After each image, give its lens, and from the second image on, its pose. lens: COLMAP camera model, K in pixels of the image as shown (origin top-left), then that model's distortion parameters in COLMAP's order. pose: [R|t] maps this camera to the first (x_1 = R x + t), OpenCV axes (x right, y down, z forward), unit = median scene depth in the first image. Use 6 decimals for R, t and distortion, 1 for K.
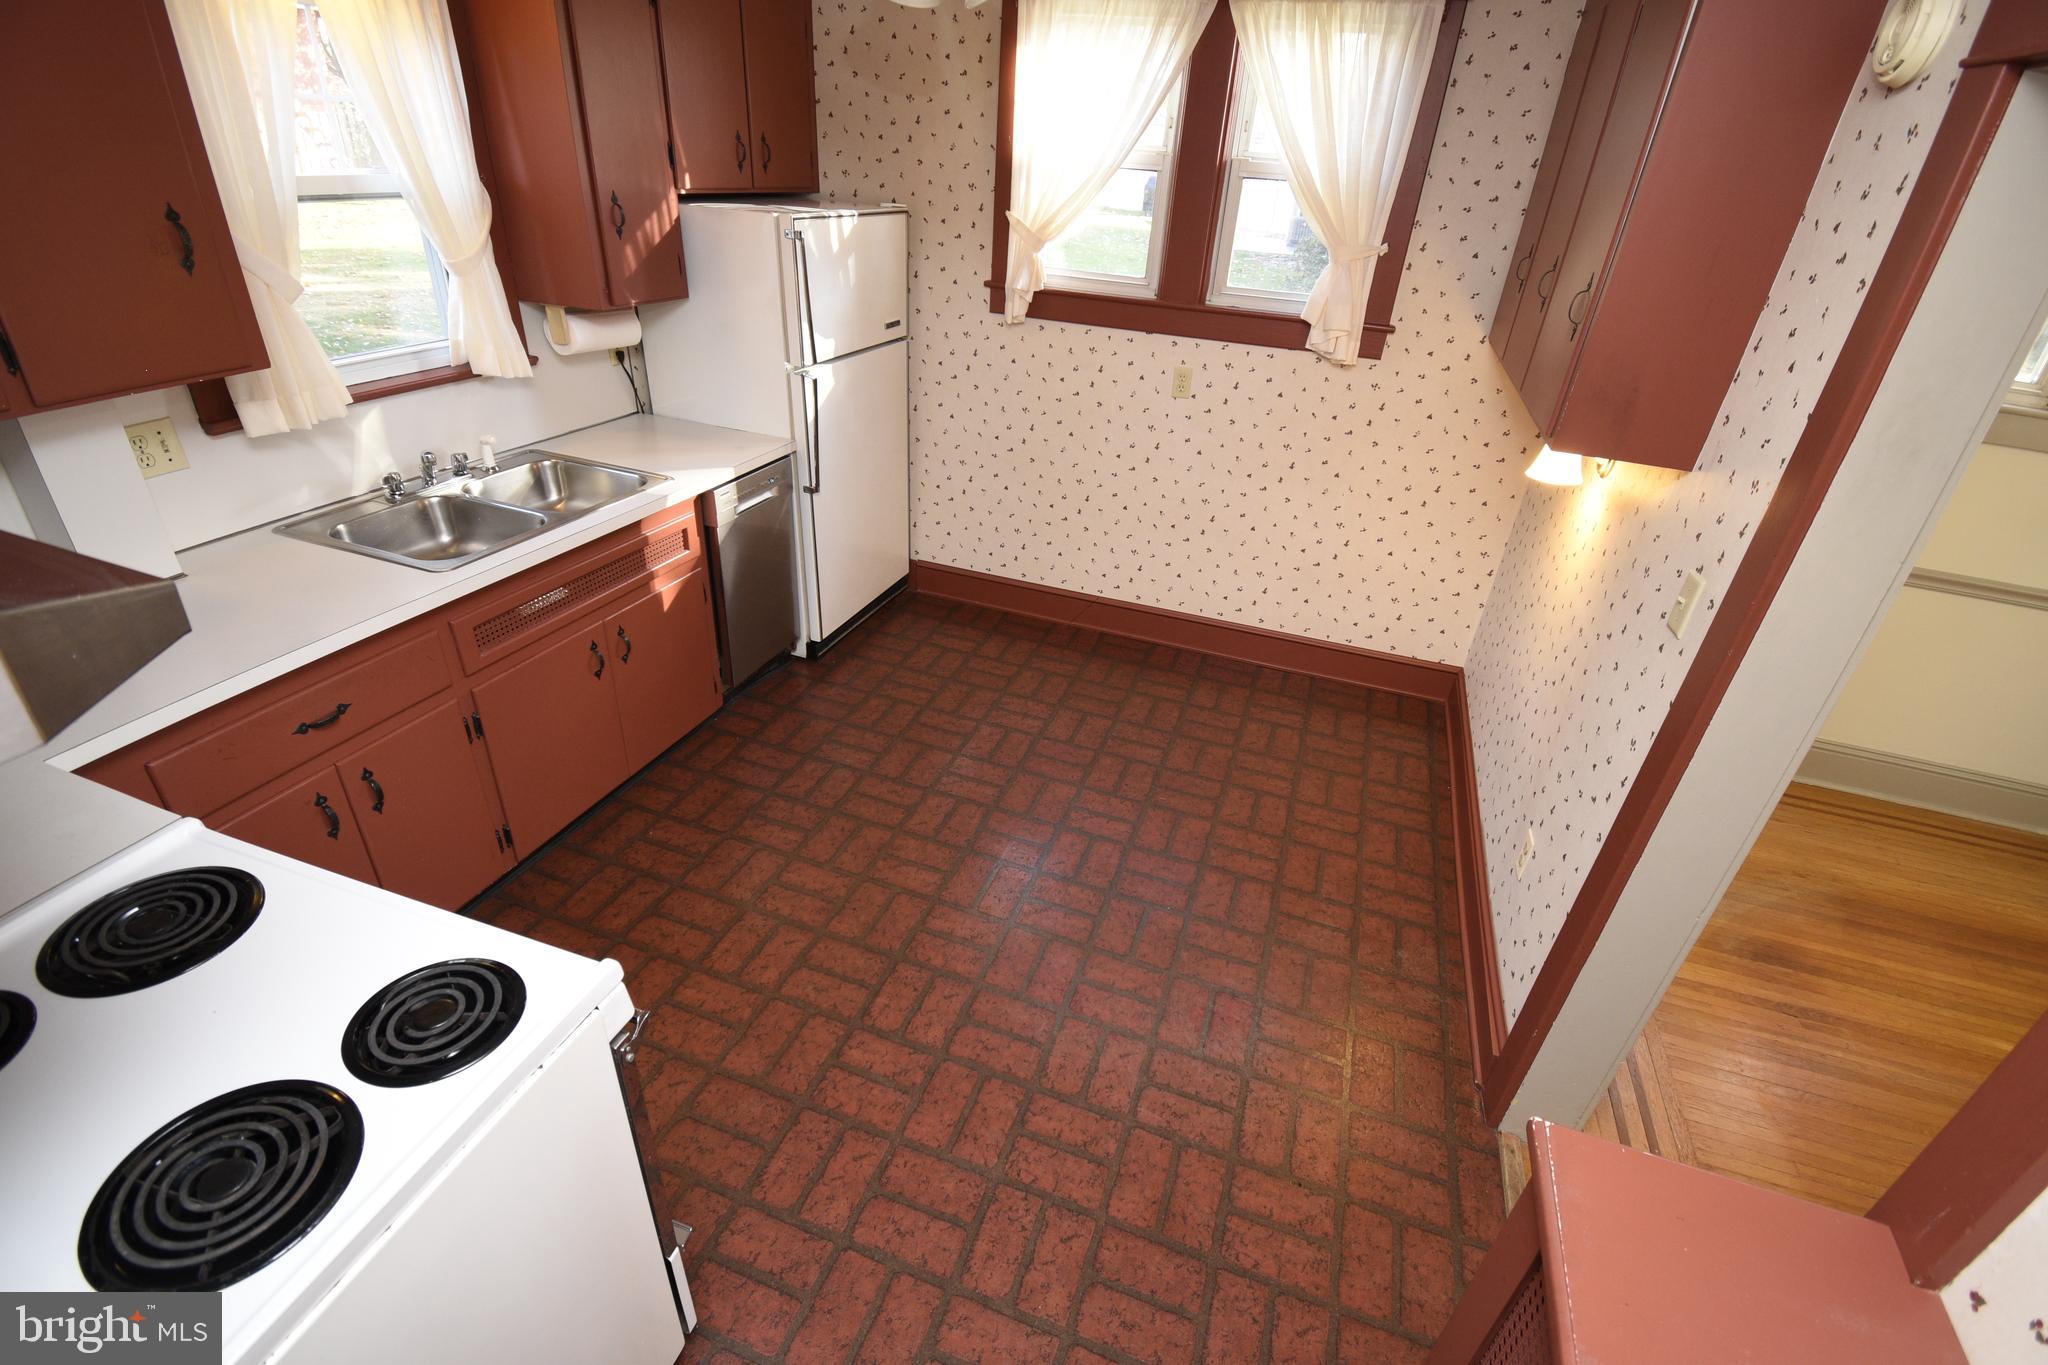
lens RADIAL K [[932.7, 0, 1047.1], [0, 932.7, 683.5], [0, 0, 1]] dist [0.031662, -0.035781]
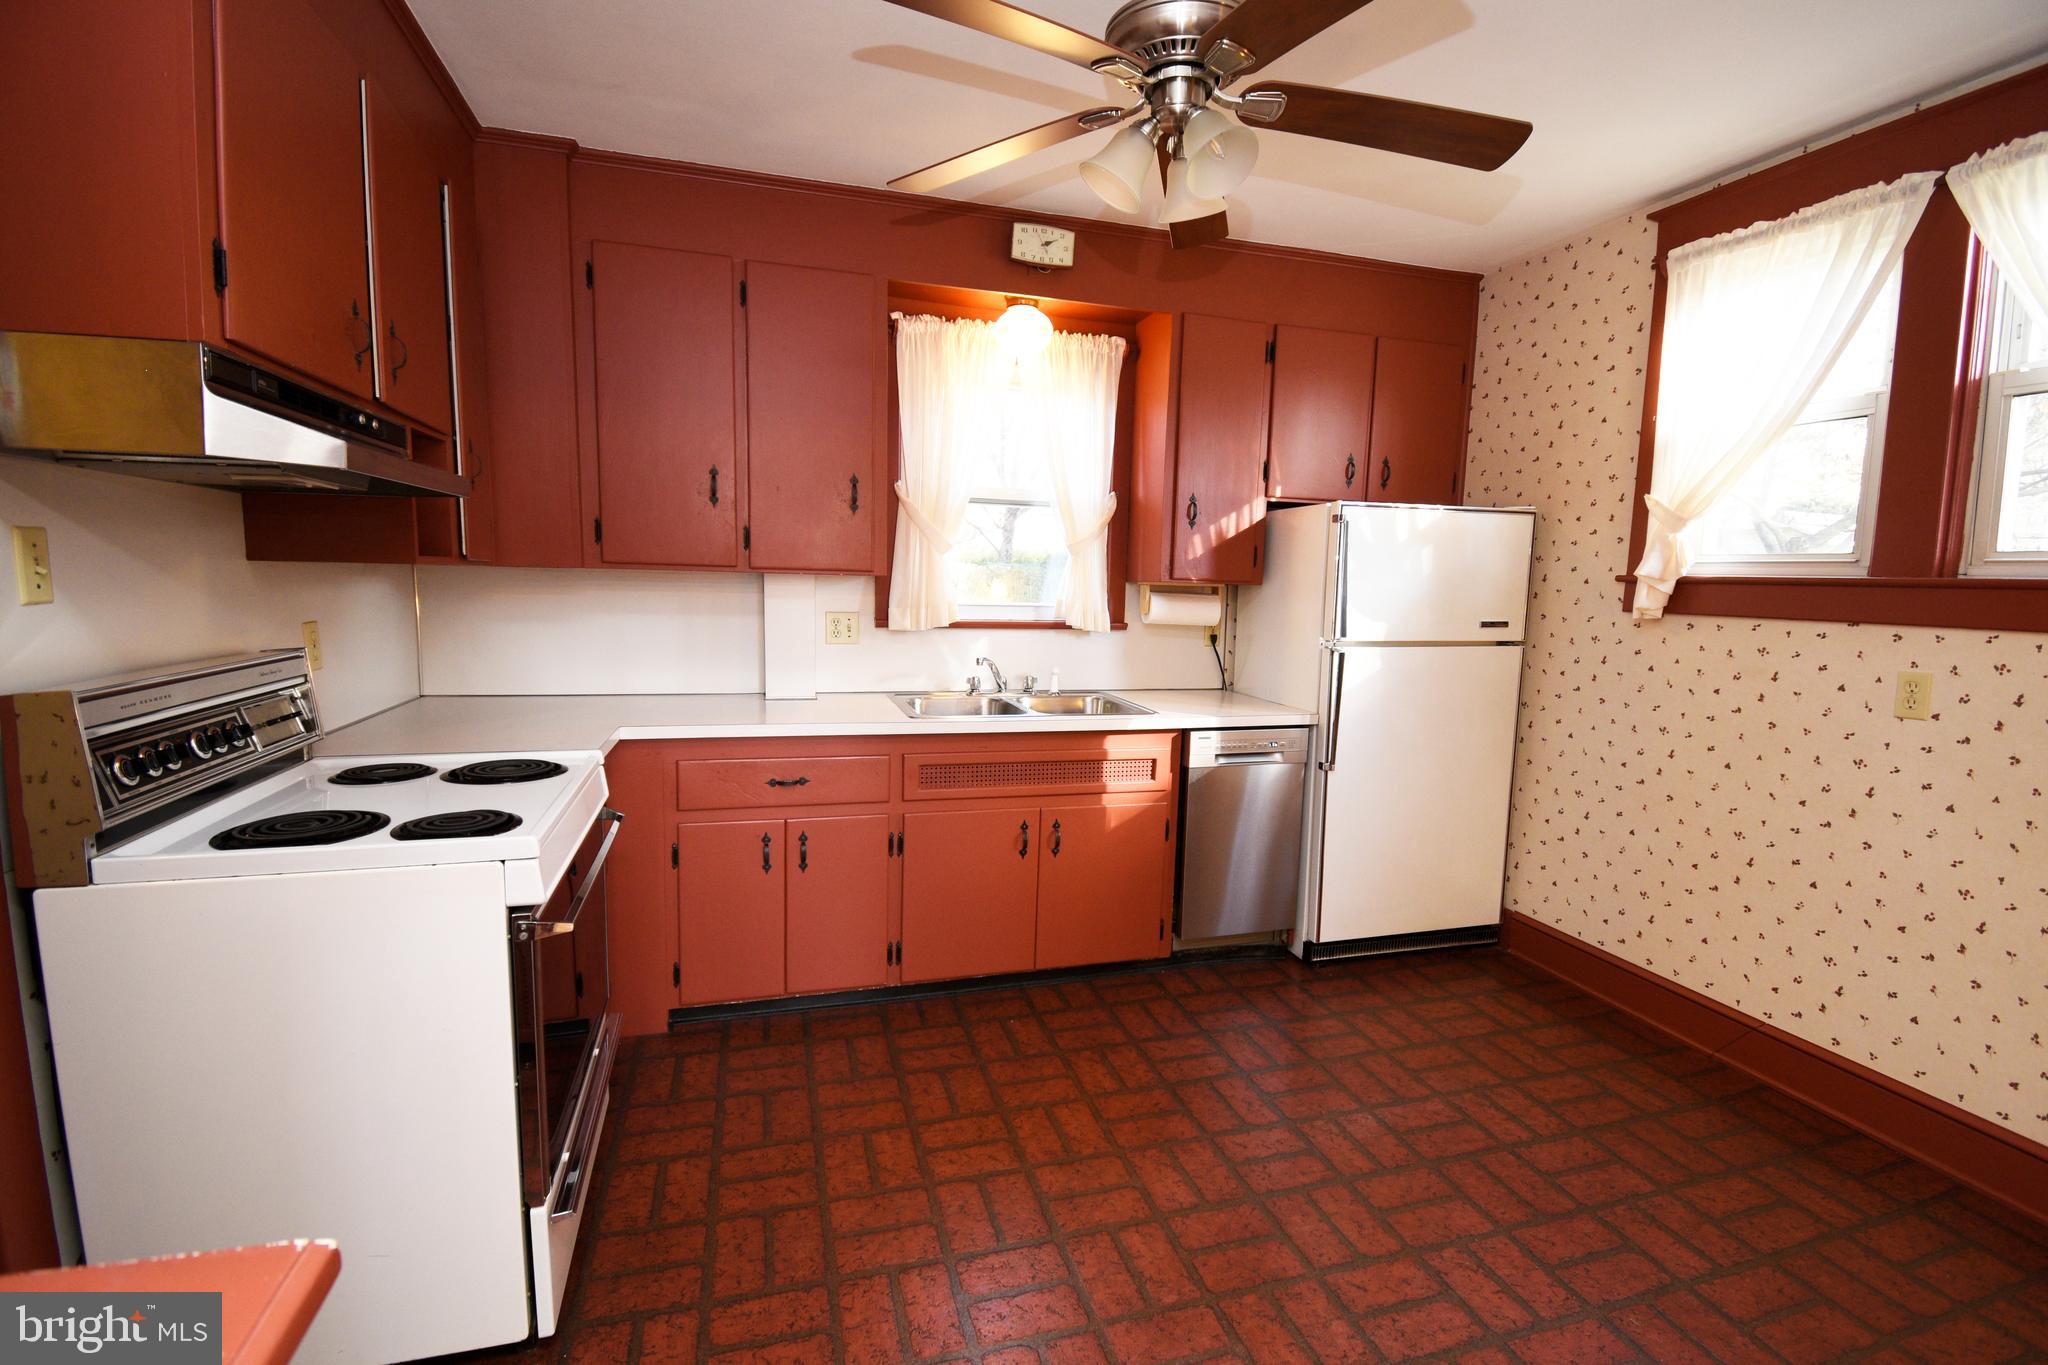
lens RADIAL K [[932.7, 0, 1047.1], [0, 932.7, 683.5], [0, 0, 1]] dist [0.031662, -0.035781]
pose [[0.574143, 0.028462, -0.818260, 0.327135], [-0.390015, 0.888231, -0.242764, 0.050961], [0.719894, 0.458515, 0.521072, 0.254733]]
